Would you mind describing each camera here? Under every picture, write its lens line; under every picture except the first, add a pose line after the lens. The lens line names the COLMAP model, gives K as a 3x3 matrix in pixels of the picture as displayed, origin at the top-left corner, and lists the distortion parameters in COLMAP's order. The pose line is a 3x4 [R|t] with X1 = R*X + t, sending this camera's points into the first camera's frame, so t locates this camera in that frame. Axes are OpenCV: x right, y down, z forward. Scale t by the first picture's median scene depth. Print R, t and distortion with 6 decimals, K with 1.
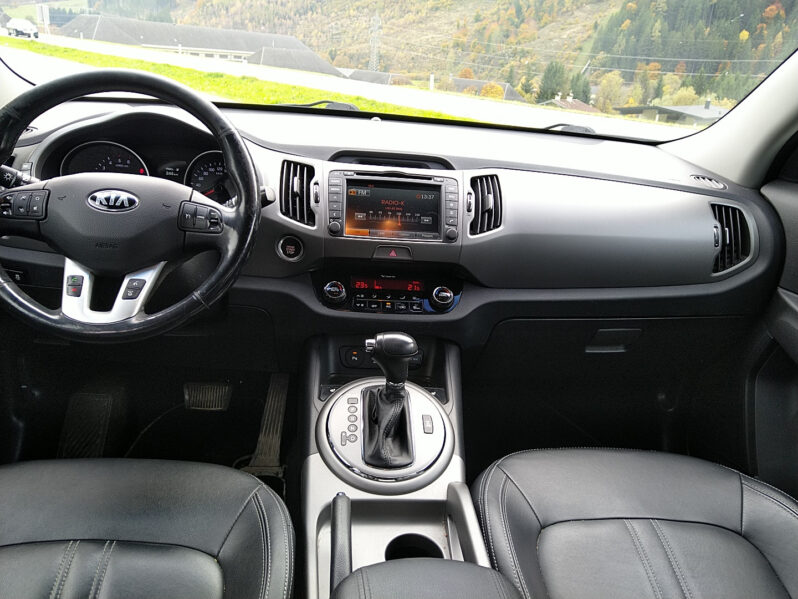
lens RADIAL K [[601.2, 0, 399.0], [0, 601.2, 299.5], [0, 0, 1]] dist [-0.004674, -0.002954]
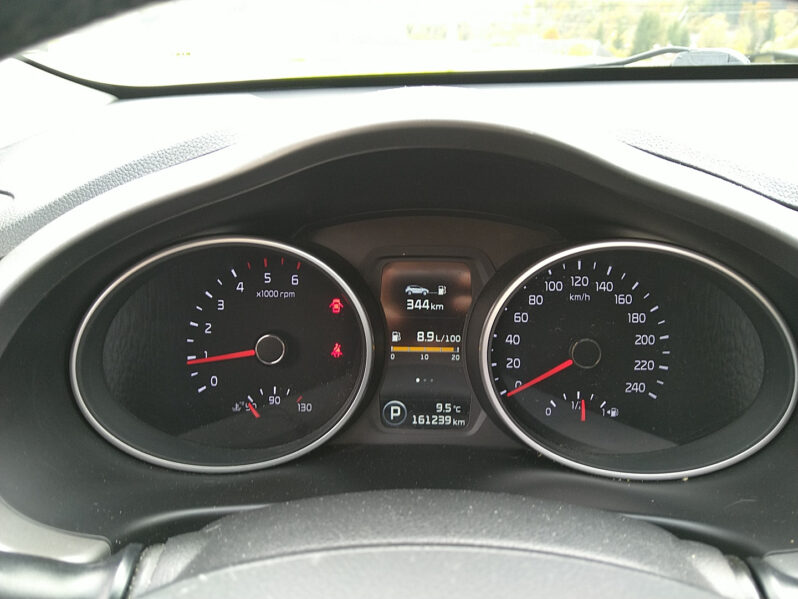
lens RADIAL K [[601.2, 0, 399.0], [0, 601.2, 299.5], [0, 0, 1]] dist [-0.004674, -0.002954]
pose [[0.989452, -0.043940, -0.138037, -0.348223], [0.049169, 0.998188, 0.034696, -0.223887], [0.136262, -0.041117, 0.989819, 0.685588]]
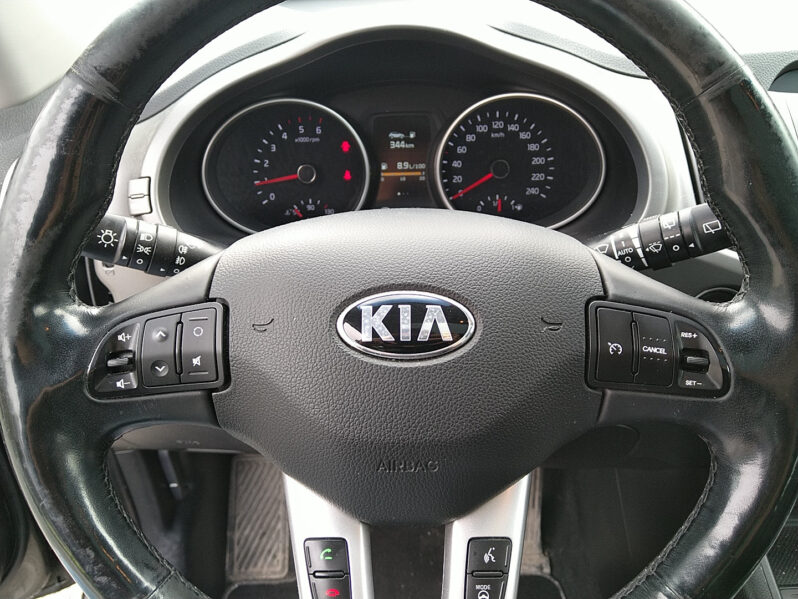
lens RADIAL K [[601.2, 0, 399.0], [0, 601.2, 299.5], [0, 0, 1]] dist [-0.004674, -0.002954]
pose [[0.987767, -0.052740, -0.146747, -0.314290], [0.080875, 0.977873, 0.192934, -0.180088], [0.133325, -0.202442, 0.970176, 0.490042]]
